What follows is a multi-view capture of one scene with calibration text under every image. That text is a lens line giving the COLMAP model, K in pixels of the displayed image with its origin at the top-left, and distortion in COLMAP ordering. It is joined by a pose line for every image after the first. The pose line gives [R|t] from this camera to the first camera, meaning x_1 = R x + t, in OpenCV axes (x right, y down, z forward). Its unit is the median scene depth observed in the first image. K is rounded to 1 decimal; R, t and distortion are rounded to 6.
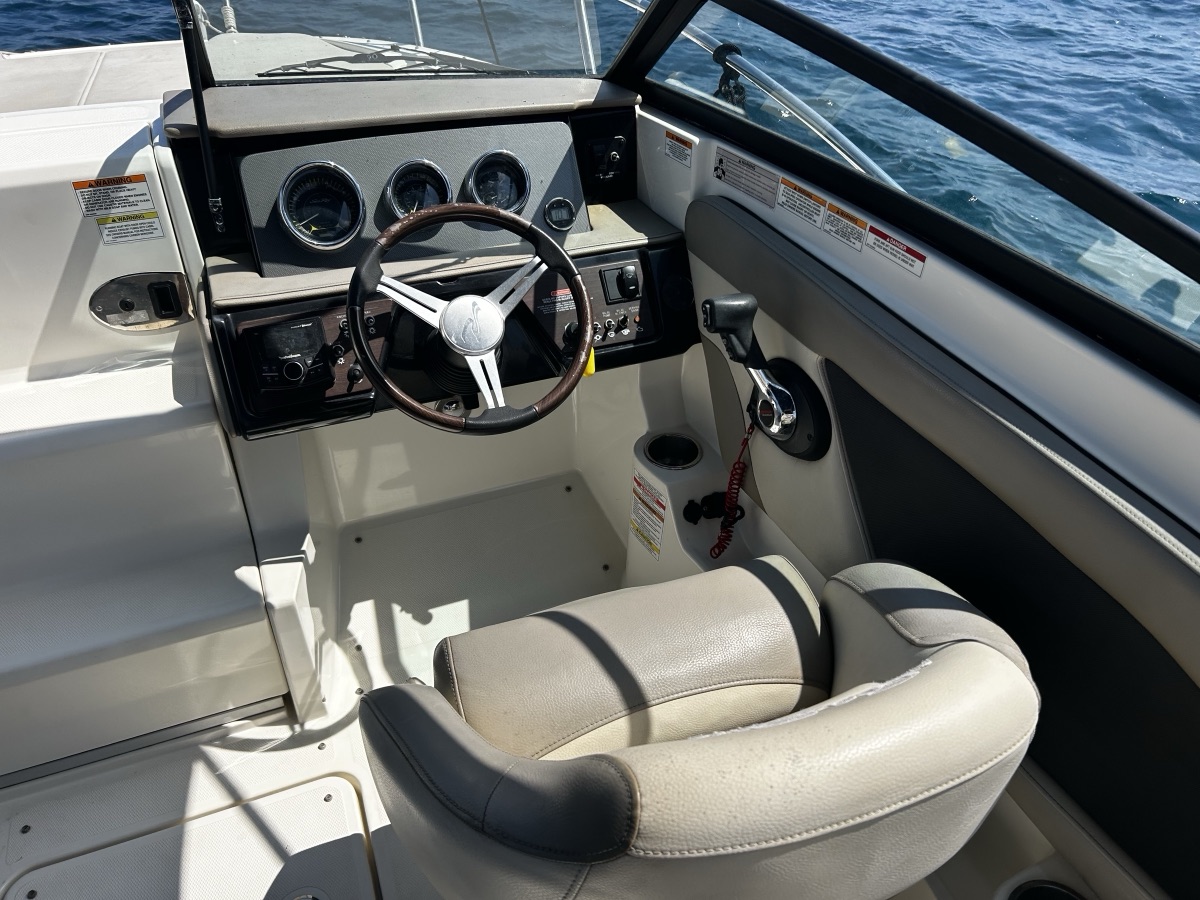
lens RADIAL K [[898.4, 0, 602.2], [0, 898.4, 447.6], [0, 0, 1]] dist [0.021184, -0.031015]
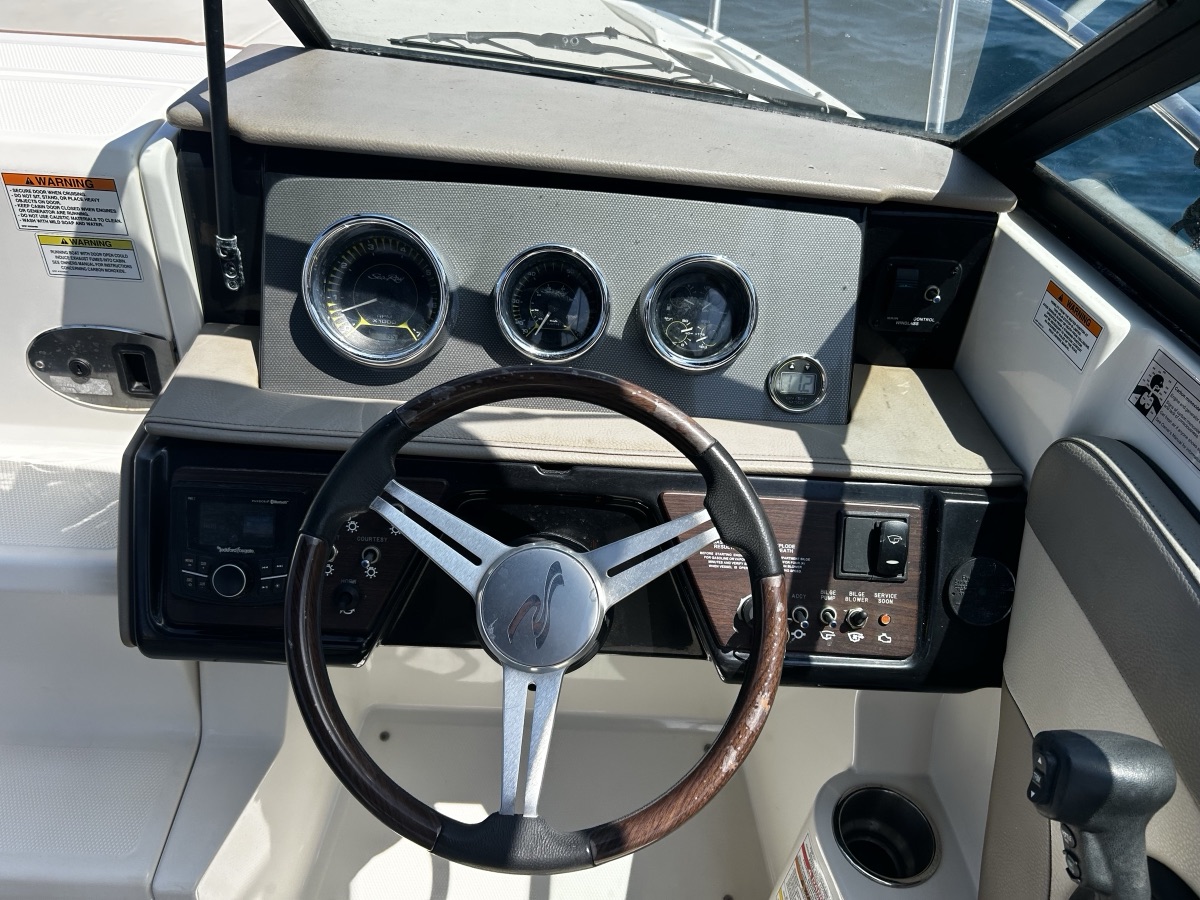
lens RADIAL K [[898.4, 0, 595.1], [0, 898.4, 451.3], [0, 0, 1]] dist [0.021184, -0.031015]
pose [[0.926488, 0.277877, -0.253778, -0.011610], [-0.271281, 0.960542, 0.061371, -0.227790], [0.260818, 0.011986, 0.965314, 0.458686]]
